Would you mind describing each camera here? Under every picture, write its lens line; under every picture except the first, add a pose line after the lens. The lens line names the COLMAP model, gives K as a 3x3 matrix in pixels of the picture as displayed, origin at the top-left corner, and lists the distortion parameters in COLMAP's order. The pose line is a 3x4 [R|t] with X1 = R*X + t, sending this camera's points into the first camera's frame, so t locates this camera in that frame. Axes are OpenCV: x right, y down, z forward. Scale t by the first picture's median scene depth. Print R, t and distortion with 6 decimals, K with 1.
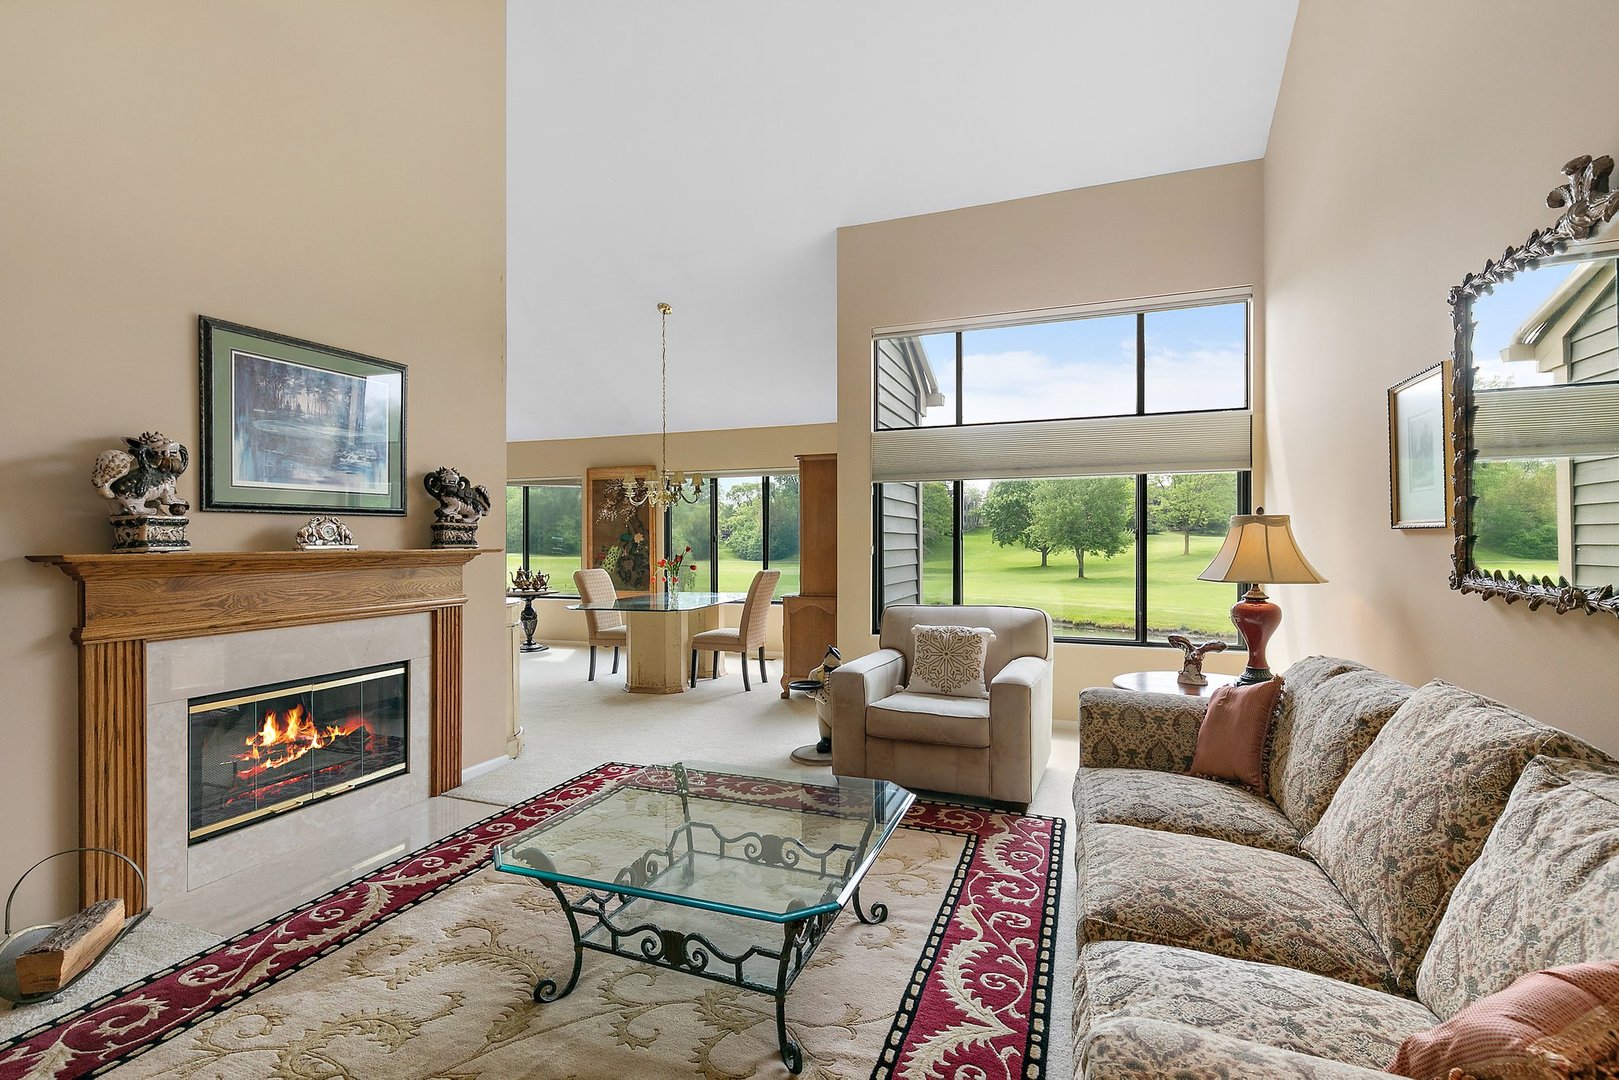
lens RADIAL K [[735.7, 0, 802.7], [0, 735.7, 540.0], [0, 0, 1]] dist [0.004229, 0.000634]
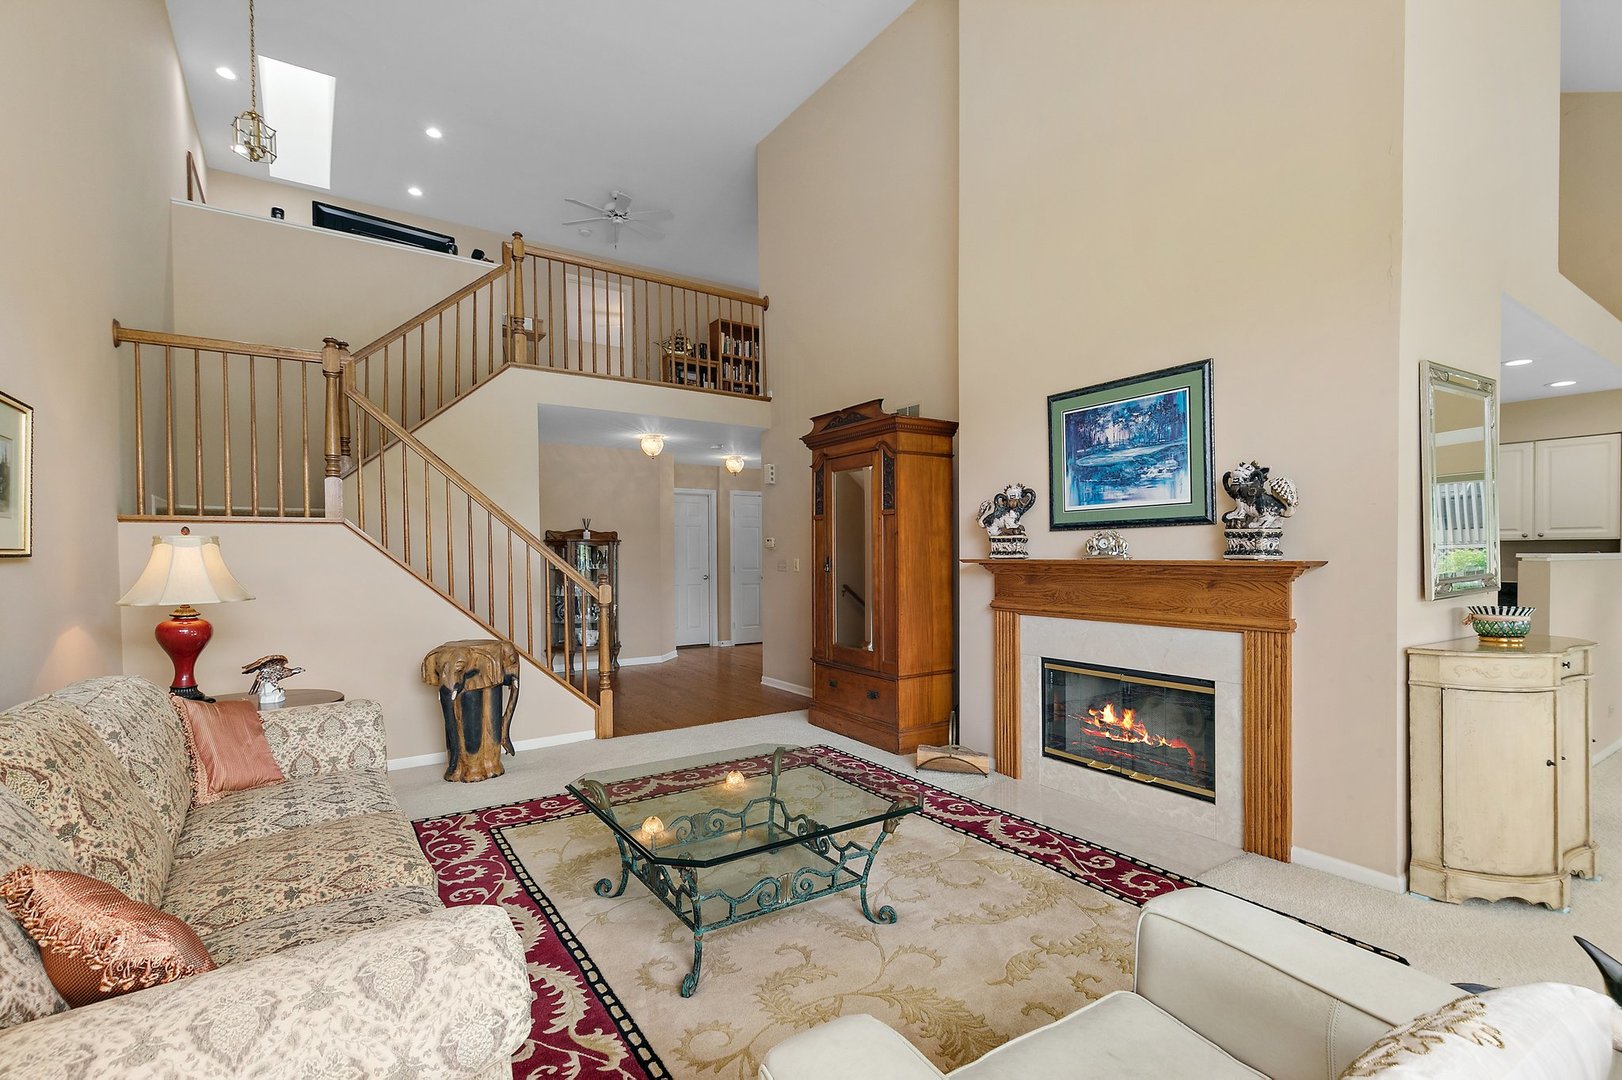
lens RADIAL K [[737.1, 0, 811.3], [0, 737.1, 555.6], [0, 0, 1]] dist [0.004229, 0.000634]
pose [[-0.563698, 0.008755, -0.825934, 0.601060], [0.007323, 0.999957, 0.005601, -0.001465], [0.825948, -0.002891, -0.563739, 1.320383]]
